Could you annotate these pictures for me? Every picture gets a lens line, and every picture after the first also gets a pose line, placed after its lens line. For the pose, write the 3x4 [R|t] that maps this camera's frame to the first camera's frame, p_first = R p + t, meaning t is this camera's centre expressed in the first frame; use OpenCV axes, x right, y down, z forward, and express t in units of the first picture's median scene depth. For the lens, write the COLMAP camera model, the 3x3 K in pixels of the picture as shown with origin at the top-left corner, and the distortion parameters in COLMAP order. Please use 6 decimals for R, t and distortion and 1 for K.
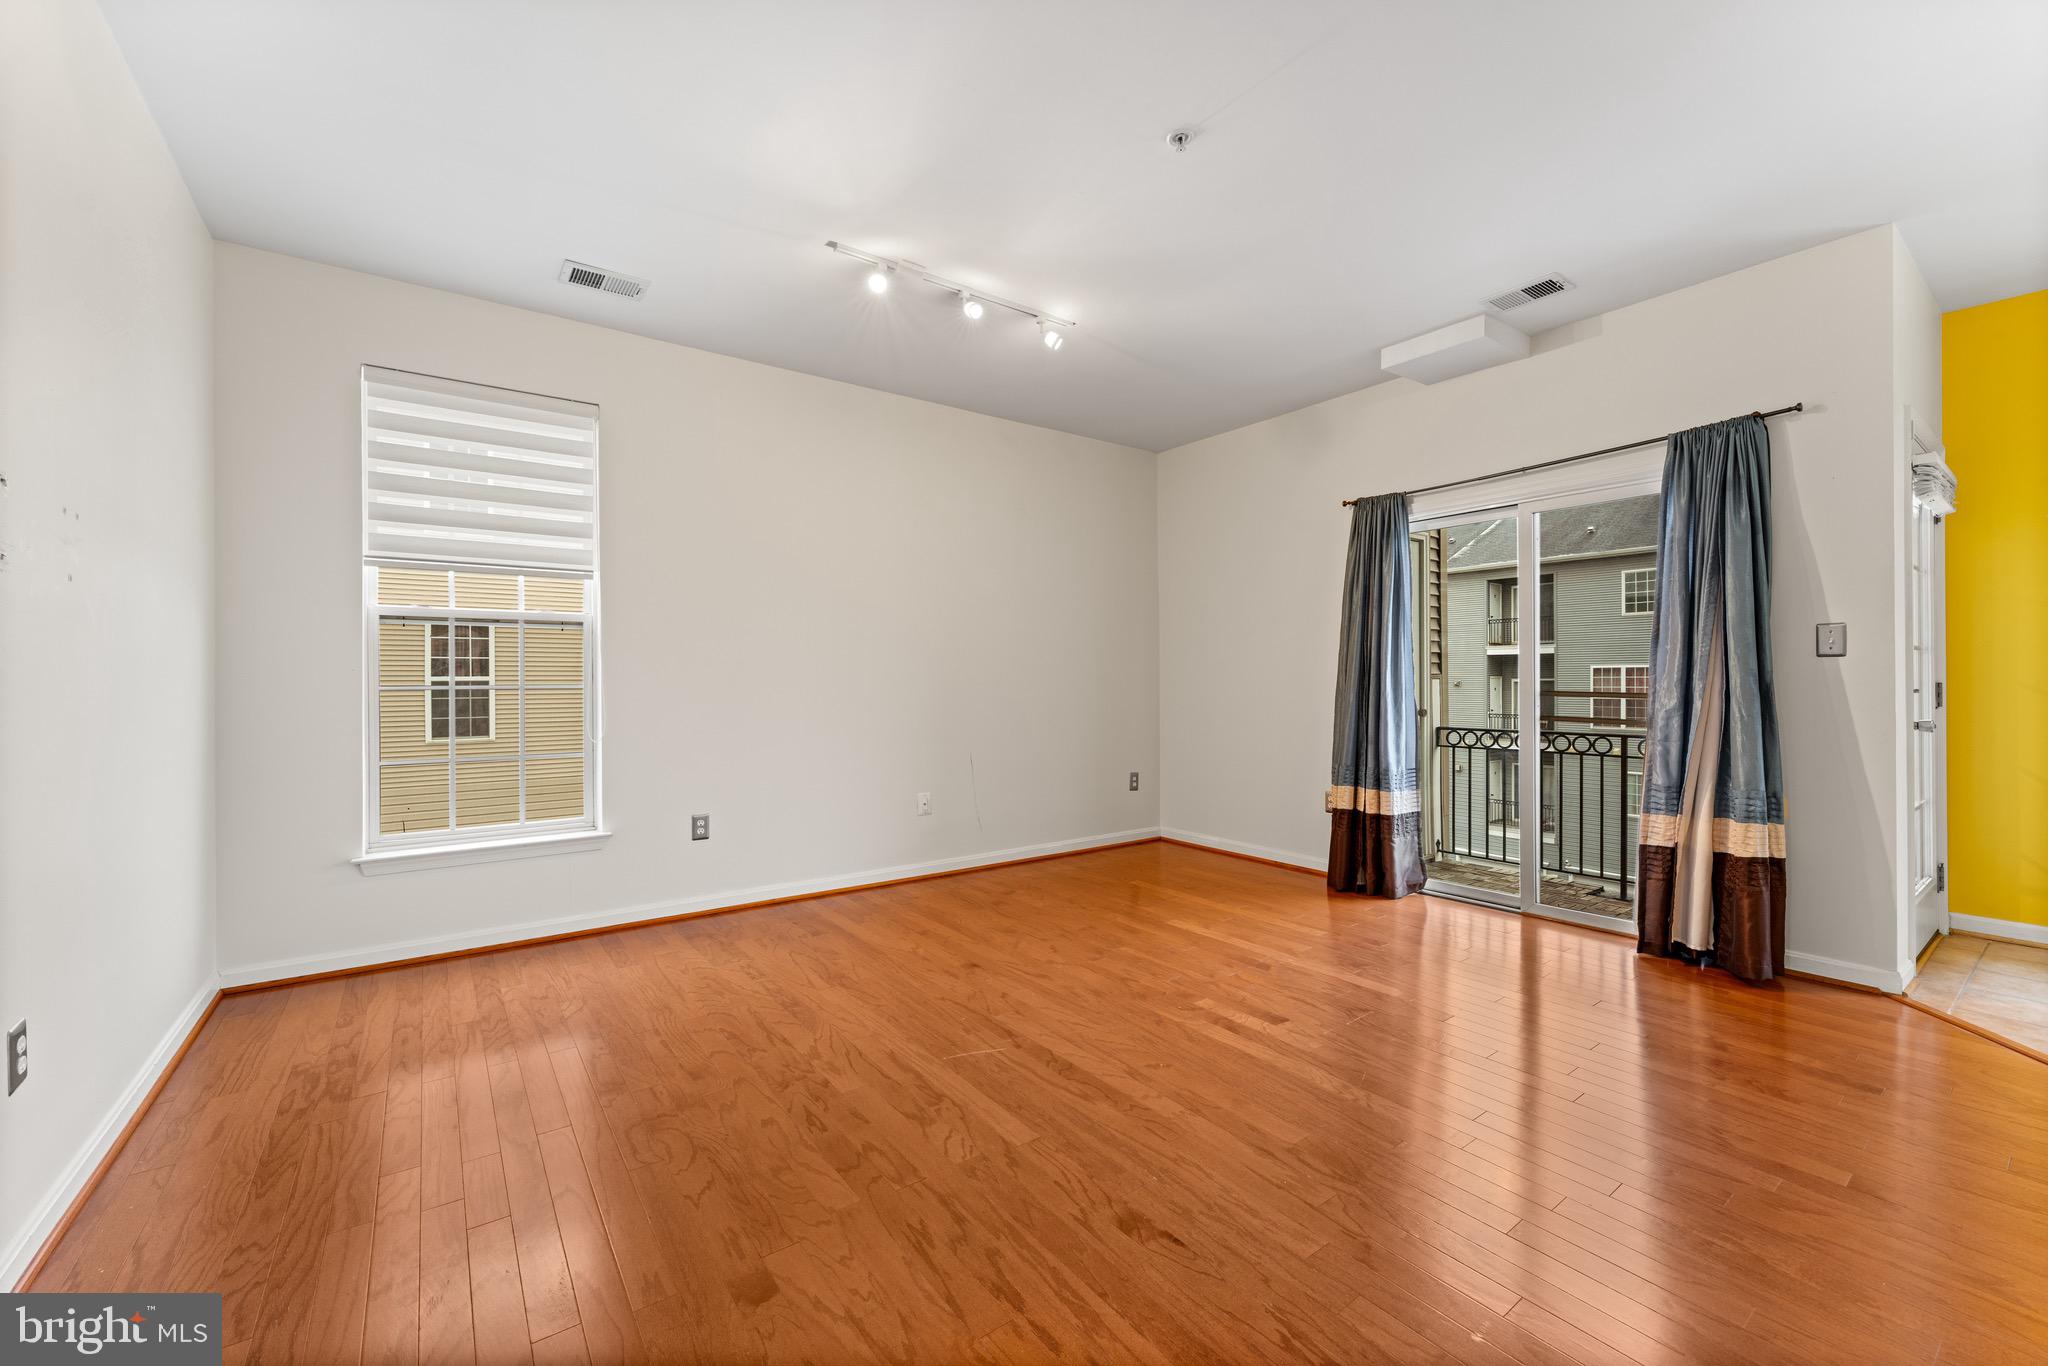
lens RADIAL K [[816.6, 0, 1027.6], [0, 816.6, 684.3], [0, 0, 1]] dist [0.016636, 0.000145]
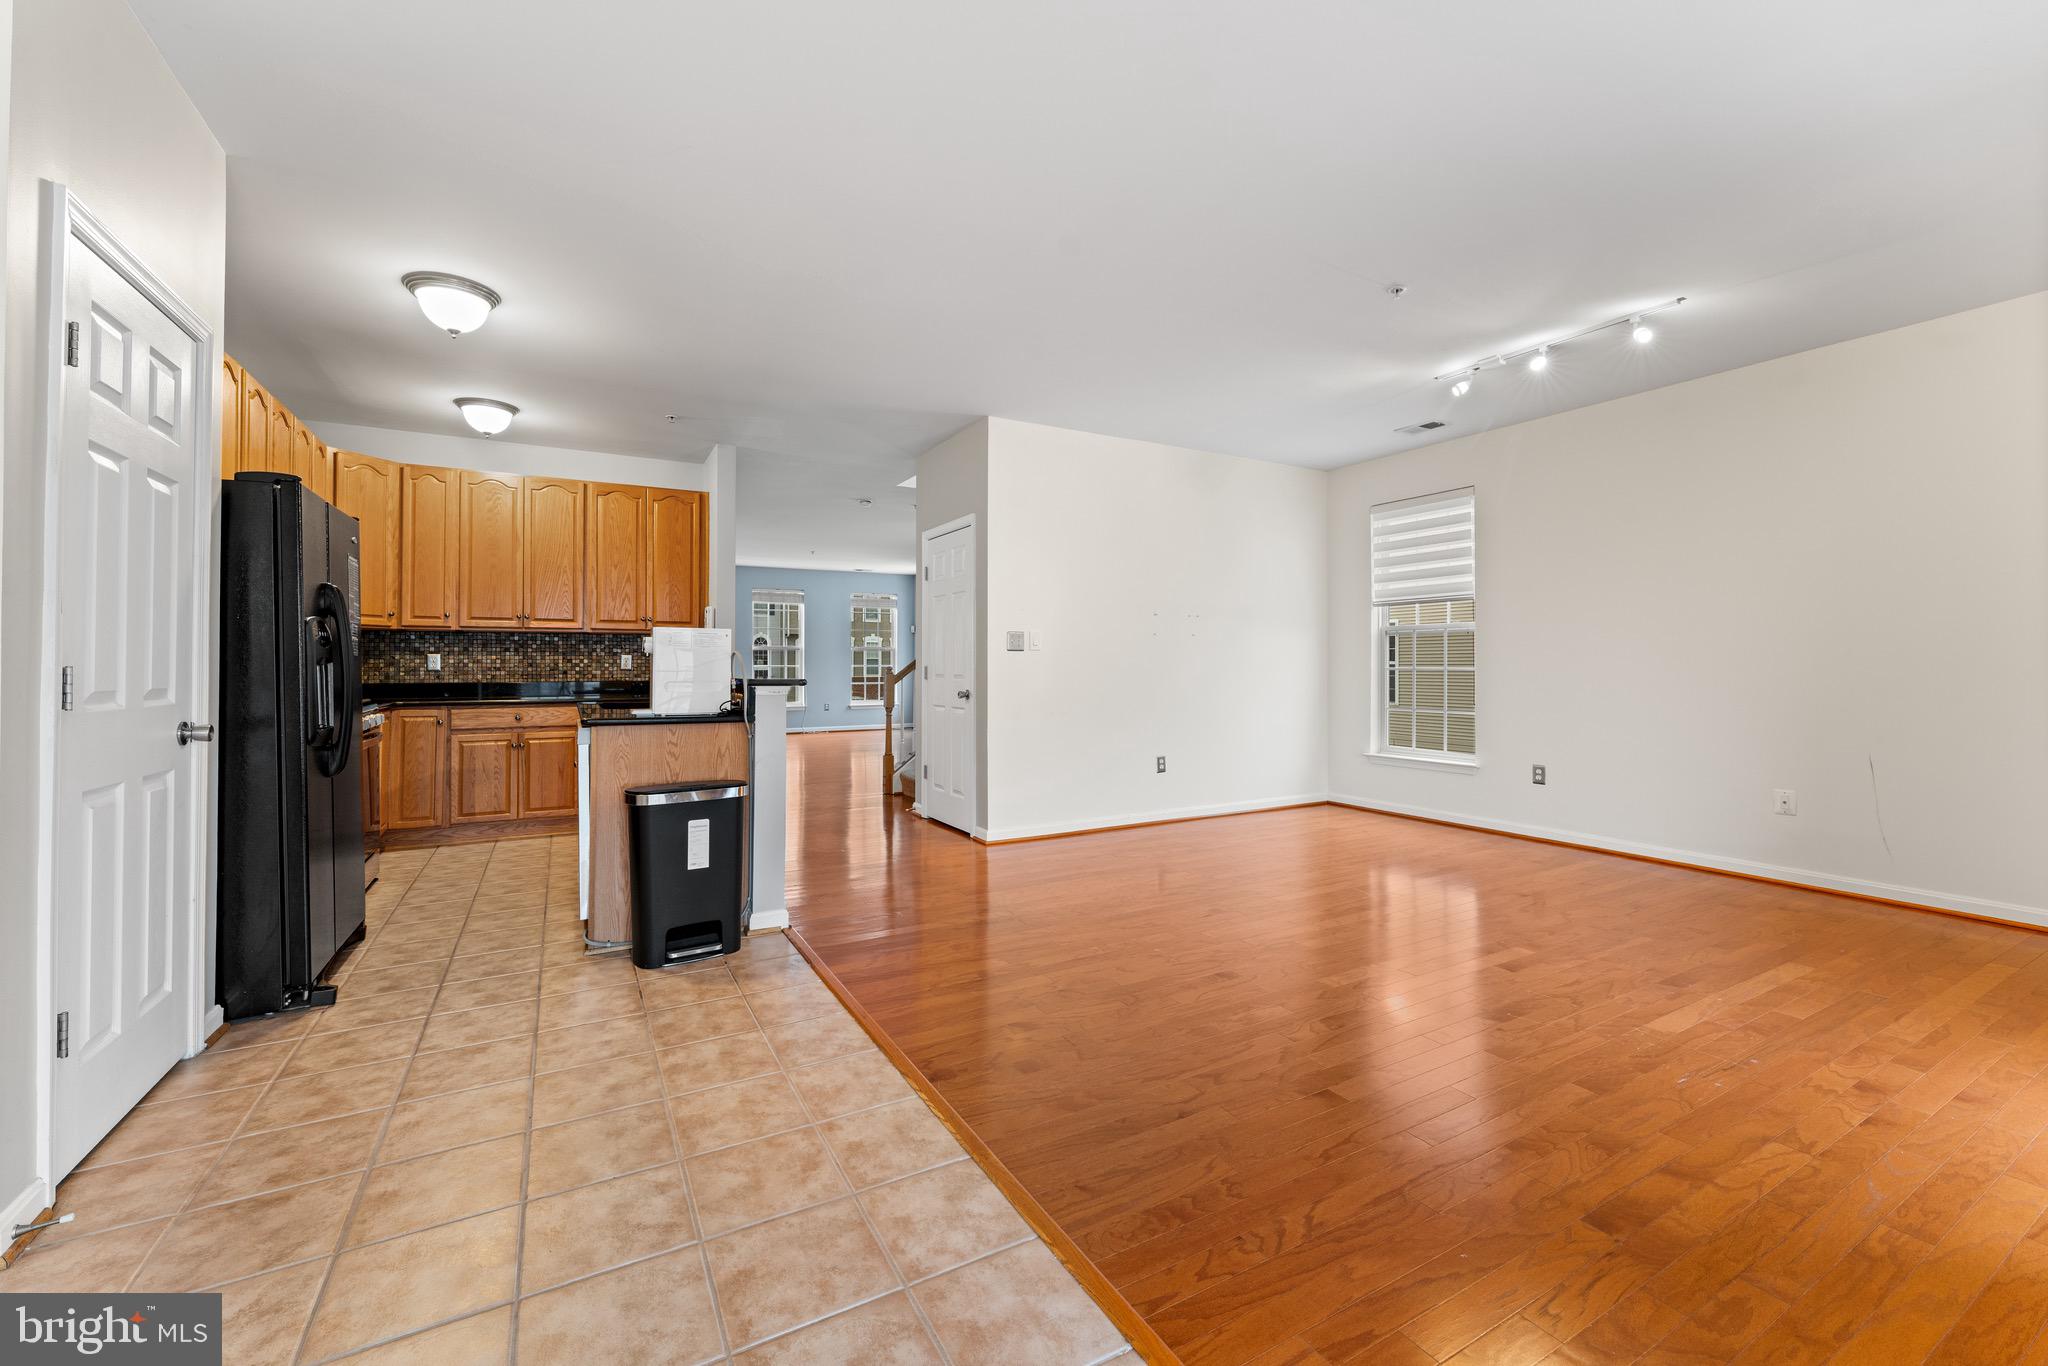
lens RADIAL K [[829.9, 0, 1025.3], [0, 829.9, 656.2], [0, 0, 1]] dist [0.001064, 0.000425]
pose [[-0.117949, -0.006813, -0.992996, 1.124428], [-0.002383, 0.999976, -0.006578, -0.008597], [0.993017, 0.001590, -0.117962, 0.348353]]
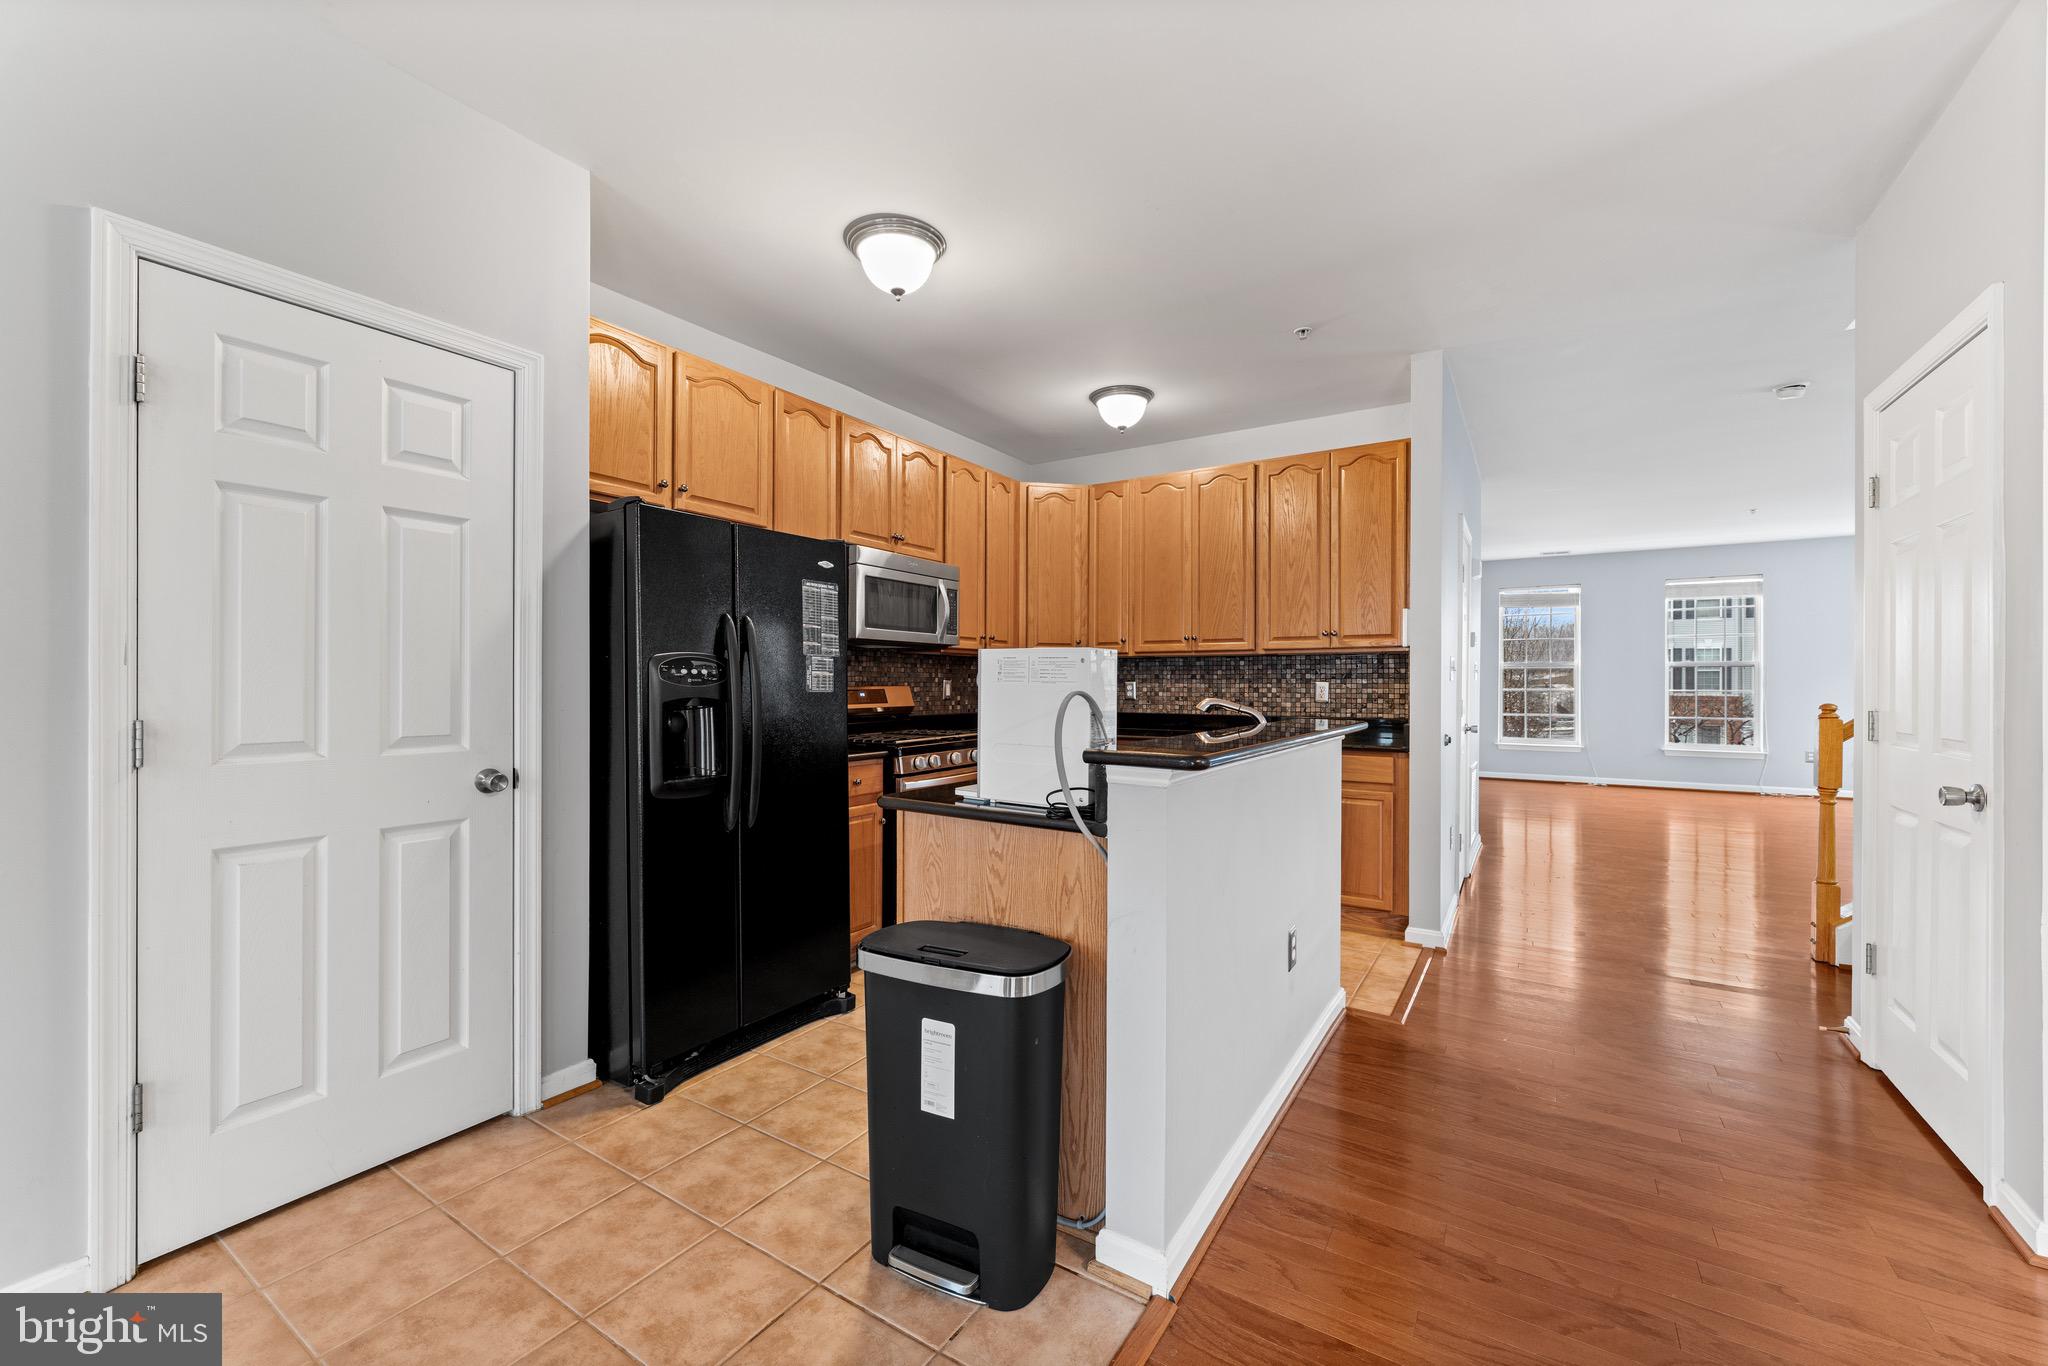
lens RADIAL K [[806.9, 0, 1026.1], [0, 806.9, 680.2], [0, 0, 1]] dist [-0.002273, 0.000119]
pose [[-0.931288, 0.002392, -0.364276, 0.423626], [0.001737, 0.999996, 0.002127, -0.026442], [0.364280, 0.001348, -0.931288, 0.328980]]
